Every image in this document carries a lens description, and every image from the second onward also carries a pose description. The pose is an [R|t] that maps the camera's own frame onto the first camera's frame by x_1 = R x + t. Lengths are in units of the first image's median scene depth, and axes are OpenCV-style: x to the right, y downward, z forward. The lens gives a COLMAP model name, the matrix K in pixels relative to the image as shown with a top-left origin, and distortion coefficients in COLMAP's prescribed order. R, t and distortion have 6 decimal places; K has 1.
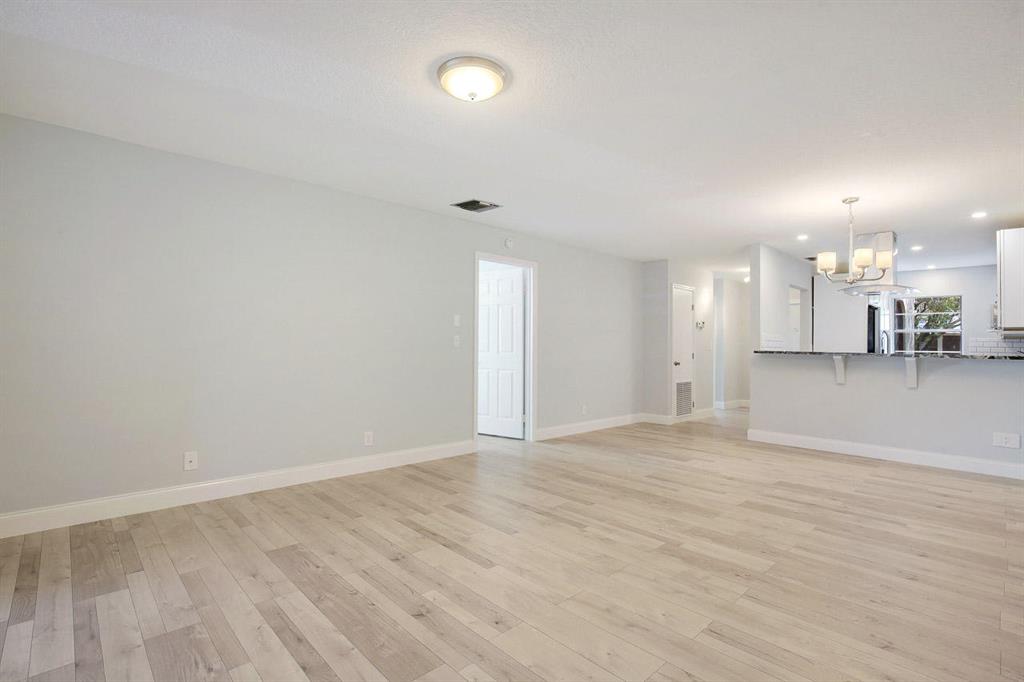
lens RADIAL K [[480.0, 0, 521.5], [0, 480.0, 343.5], [0, 0, 1]] dist [-0.003562, -0.000481]
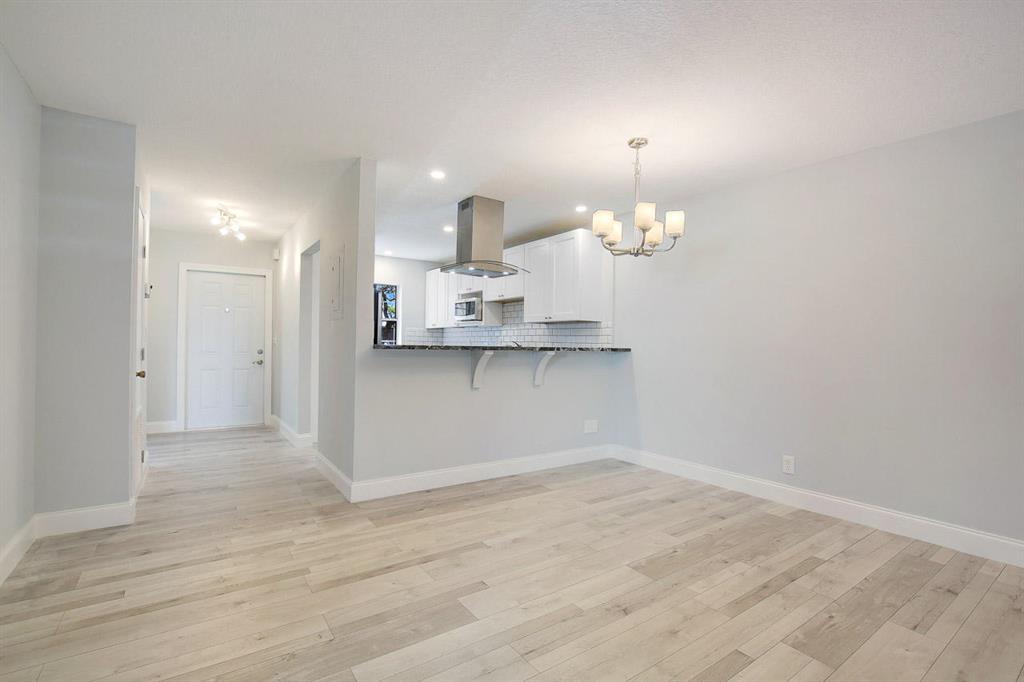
lens RADIAL K [[480.0, 0, 521.5], [0, 480.0, 343.5], [0, 0, 1]] dist [-0.003562, -0.000481]
pose [[0.146973, -0.014029, 0.989041, -0.074939], [-0.014587, 0.999760, 0.016349, 0.002382], [-0.989033, -0.016830, 0.146733, 1.239210]]
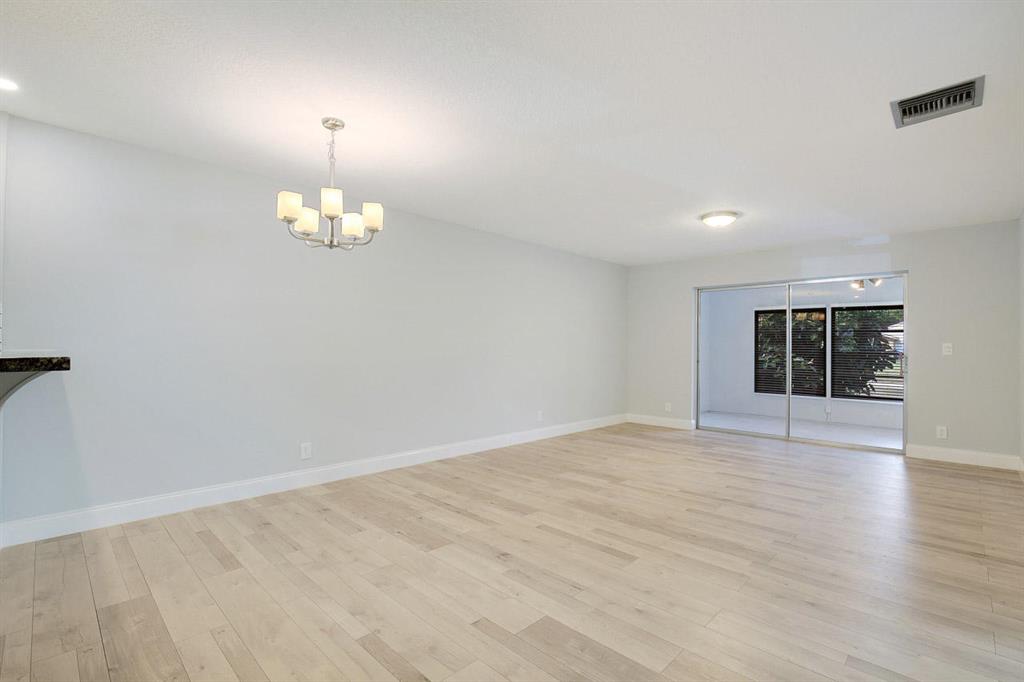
lens RADIAL K [[468.1, 0, 525.6], [0, 468.1, 345.8], [0, 0, 1]] dist [-0.022341, -0.000037]
pose [[-0.998860, -0.024376, -0.041044, 0.522913], [-0.024046, 0.999675, -0.008515, 0.015468], [0.041238, -0.007519, -0.999121, 1.925936]]
